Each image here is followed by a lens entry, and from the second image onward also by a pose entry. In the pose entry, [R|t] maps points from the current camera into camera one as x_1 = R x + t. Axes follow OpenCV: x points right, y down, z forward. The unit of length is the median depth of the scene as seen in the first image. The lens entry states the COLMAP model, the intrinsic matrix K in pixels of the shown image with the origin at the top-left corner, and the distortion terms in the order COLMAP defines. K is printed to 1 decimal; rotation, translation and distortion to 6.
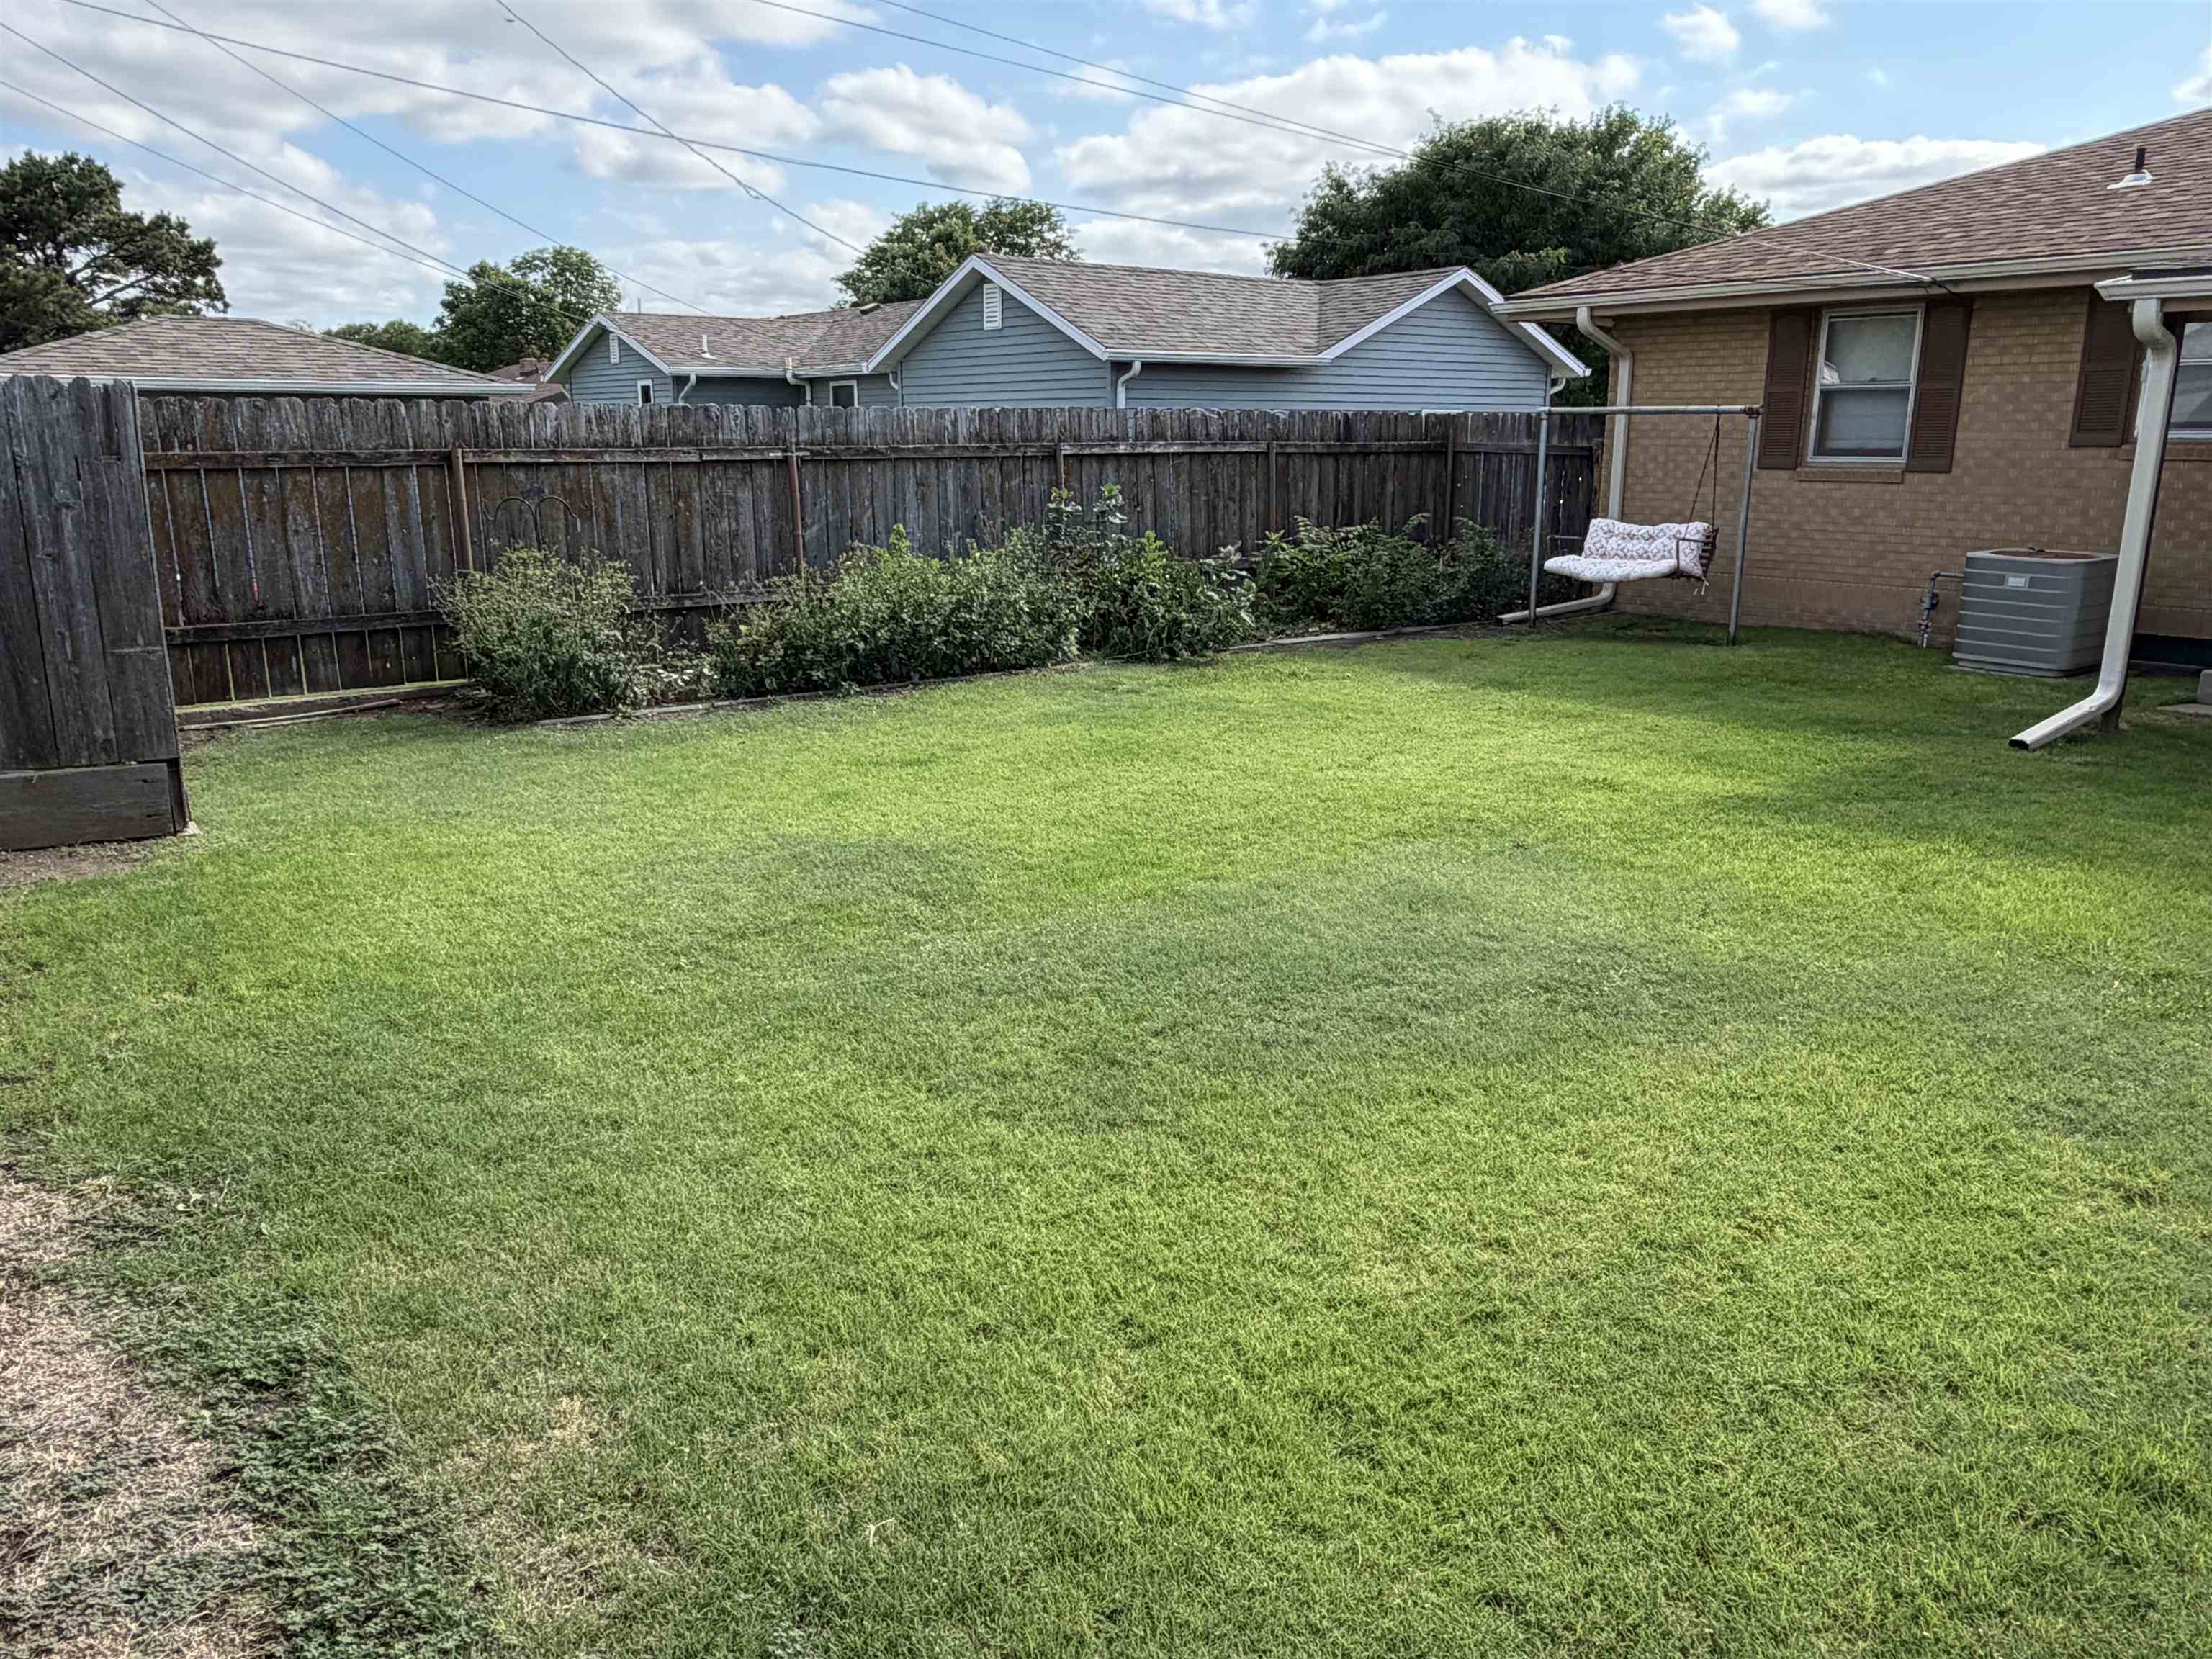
lens RADIAL K [[1556.7, 0, 1113.9], [0, 1556.7, 830.0], [0, 0, 1]] dist [-0.023067, 0.000854]
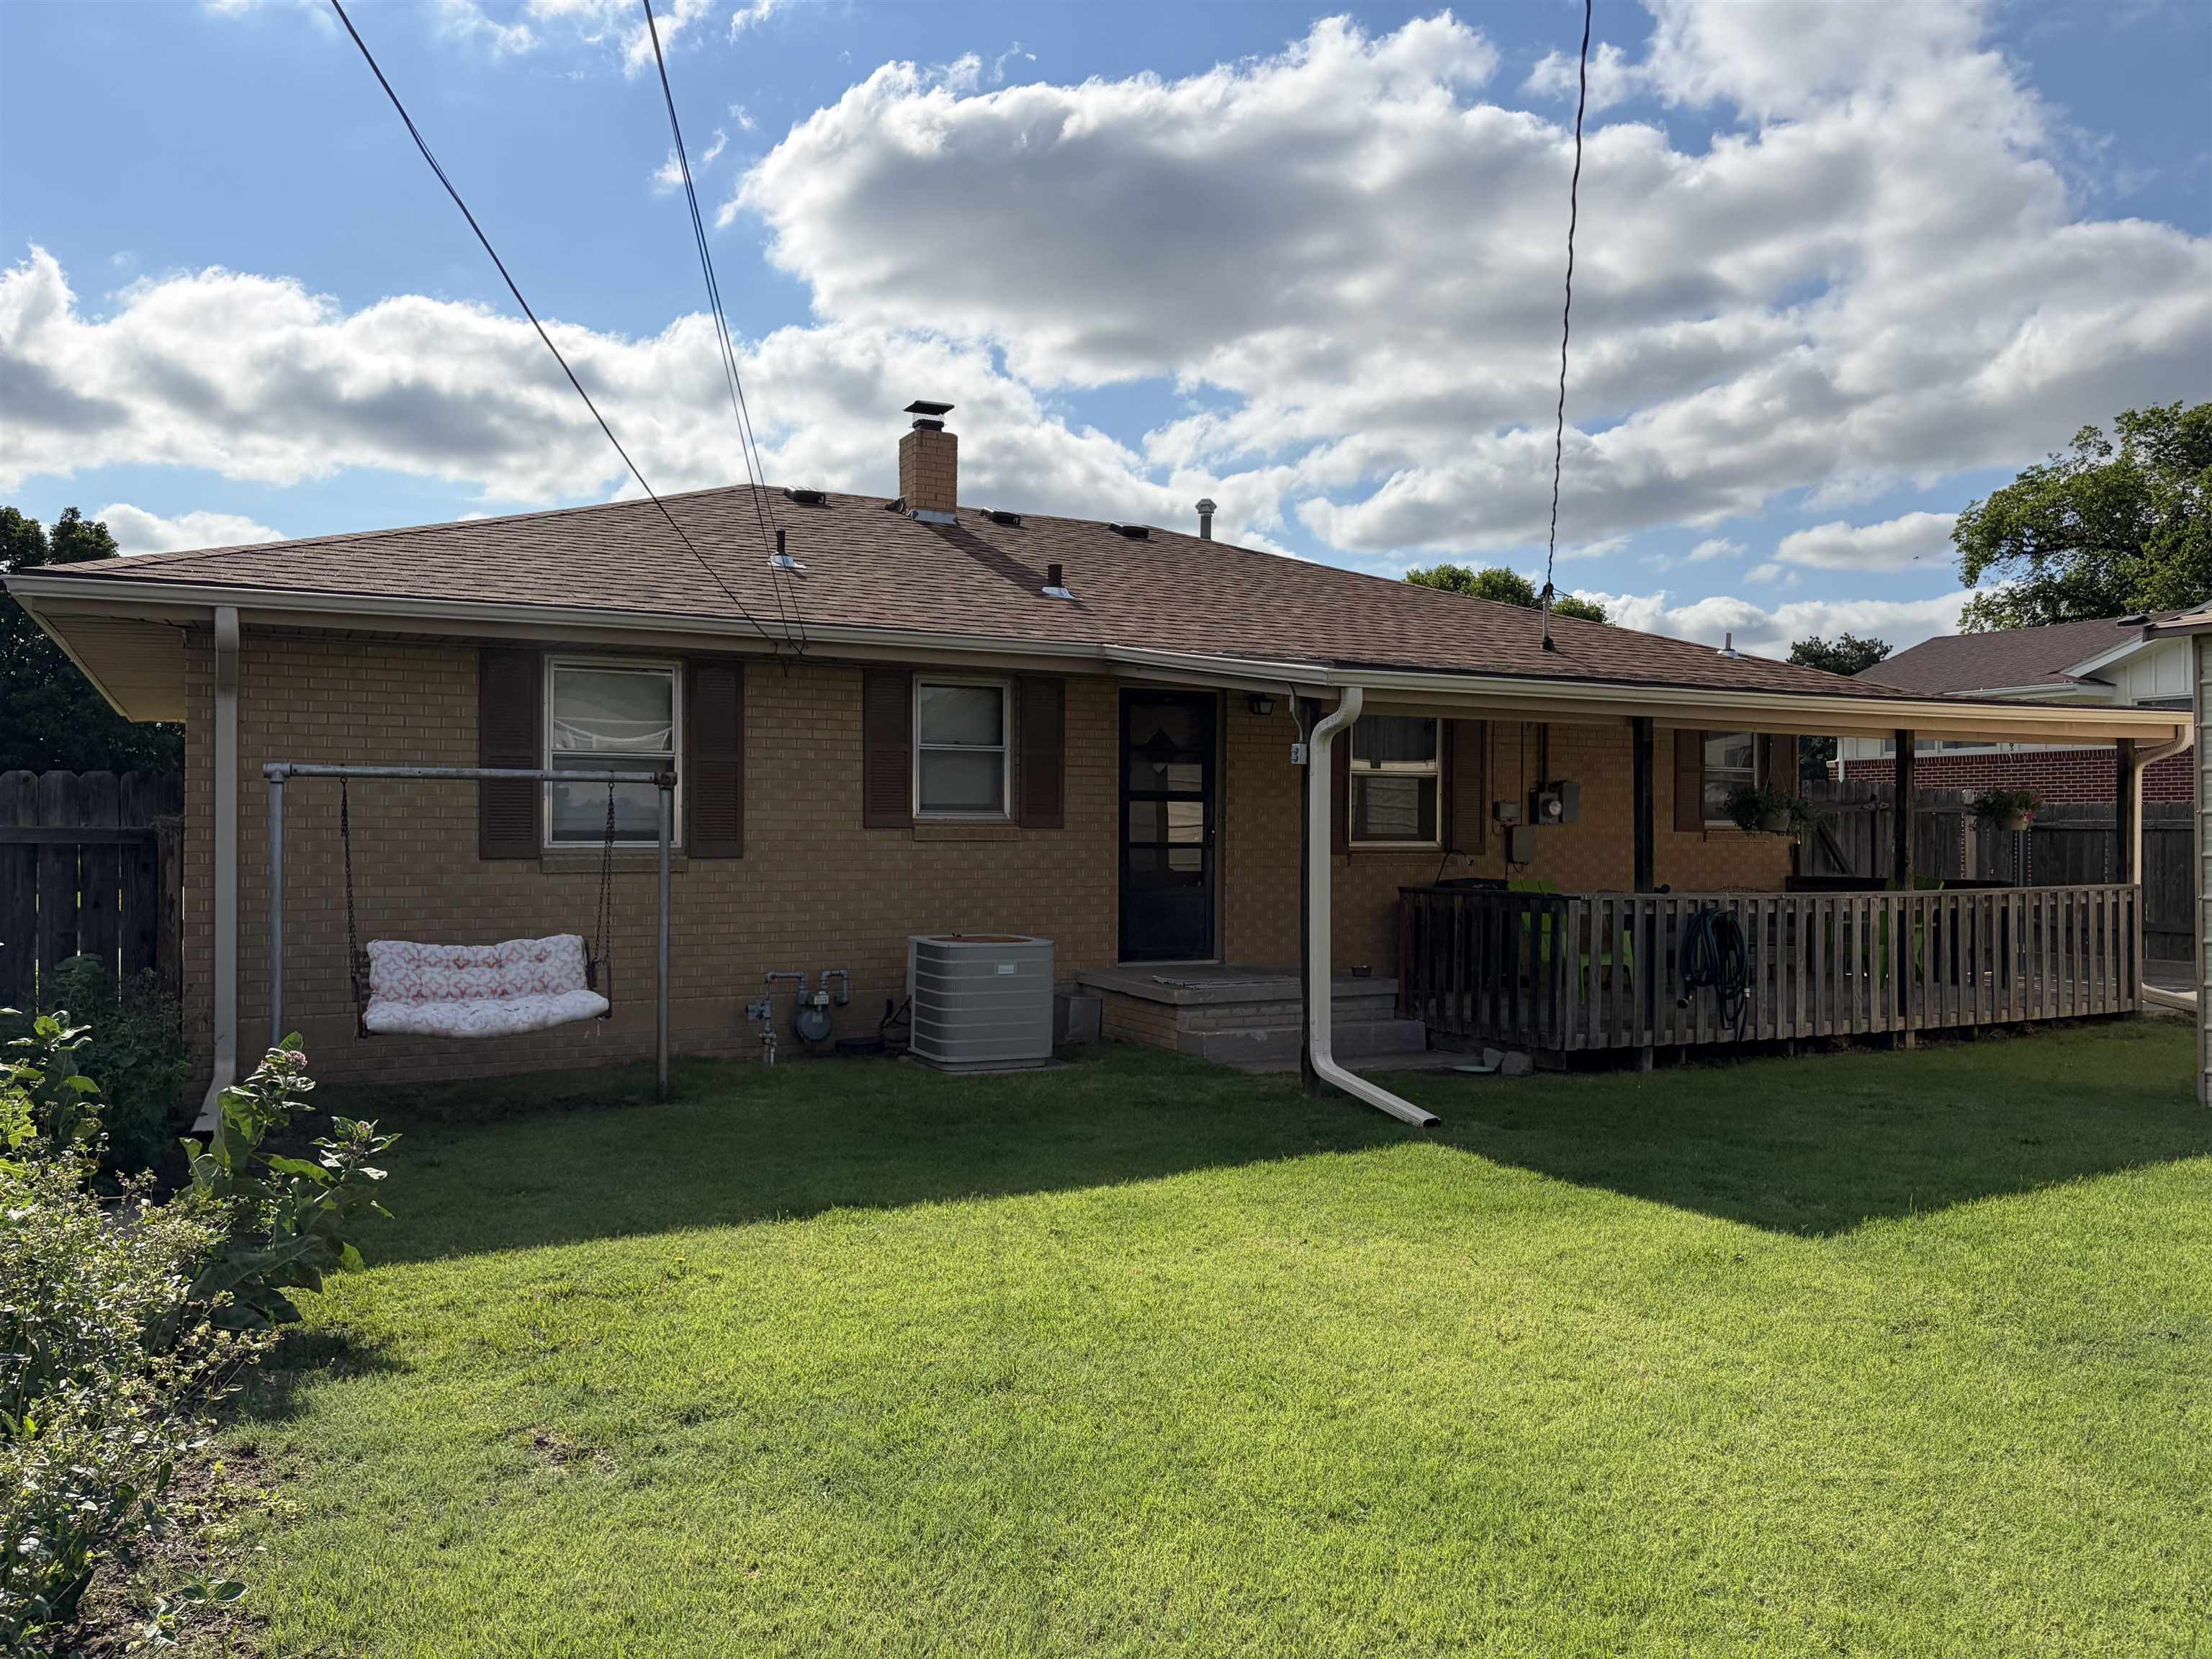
lens RADIAL K [[1657.7, 0, 1112.3], [0, 1657.7, 832.4], [0, 0, 1]] dist [0.011275, -0.015947]
pose [[0.118687, -0.001950, 0.992930, -0.346968], [0.235474, 0.971526, -0.026239, -0.171434], [-0.964606, 0.236924, 0.115766, 0.688096]]
